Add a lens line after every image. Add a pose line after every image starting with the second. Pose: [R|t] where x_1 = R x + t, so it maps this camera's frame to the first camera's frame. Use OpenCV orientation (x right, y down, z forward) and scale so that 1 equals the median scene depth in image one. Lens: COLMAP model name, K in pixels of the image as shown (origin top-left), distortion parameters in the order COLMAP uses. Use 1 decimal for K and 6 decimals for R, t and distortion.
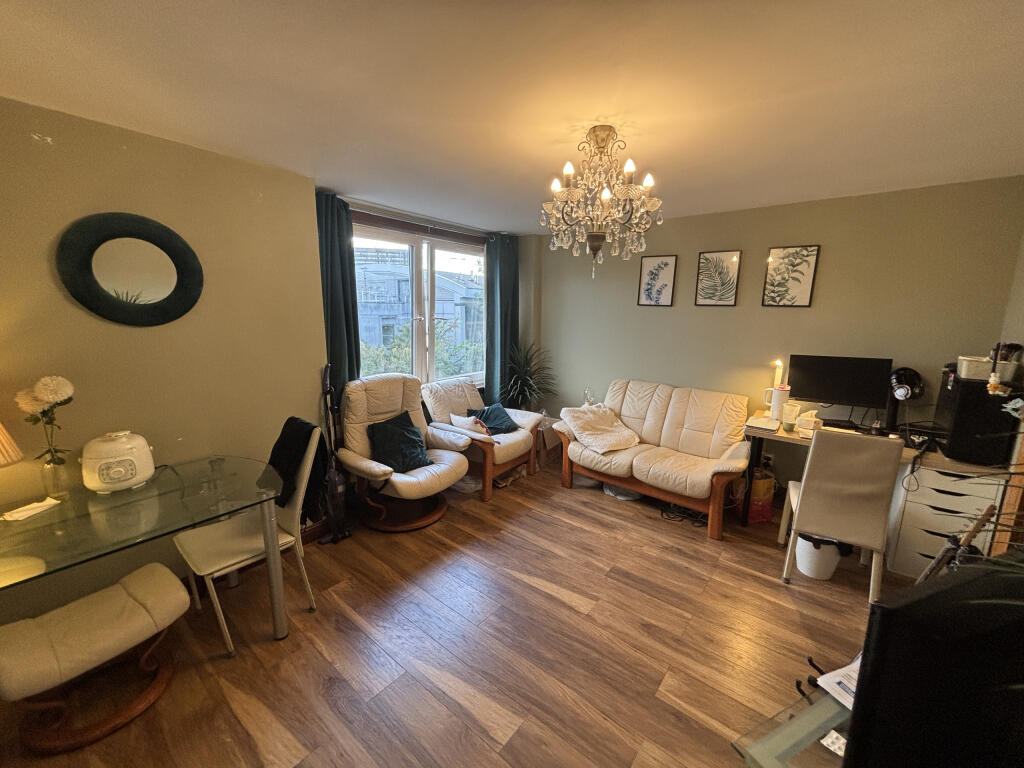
lens RADIAL K [[410.7, 0, 509.3], [0, 410.7, 385.3], [0, 0, 1]] dist [0.001968, 0.000260]
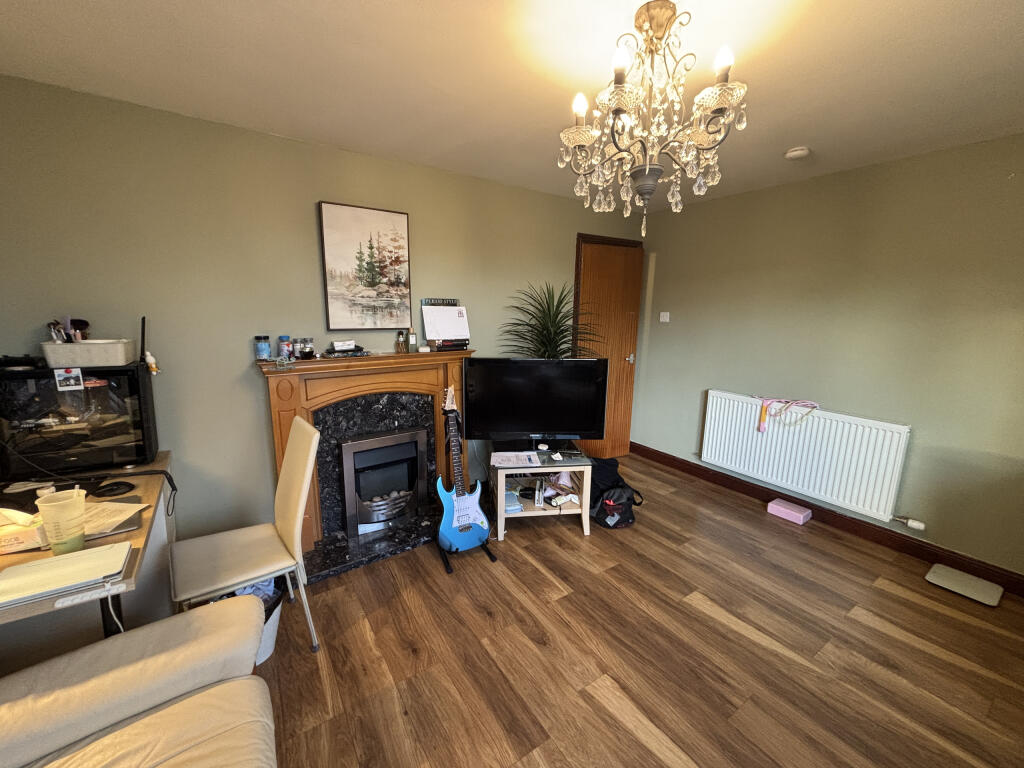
lens RADIAL K [[410.7, 0, 511.4], [0, 410.7, 383.8], [0, 0, 1]] dist [0.001968, 0.000260]
pose [[-0.956654, -0.071479, 0.282319, 0.185288], [0.036149, 0.932769, 0.358659, -0.264173], [-0.288975, 0.353318, -0.889753, 1.627314]]
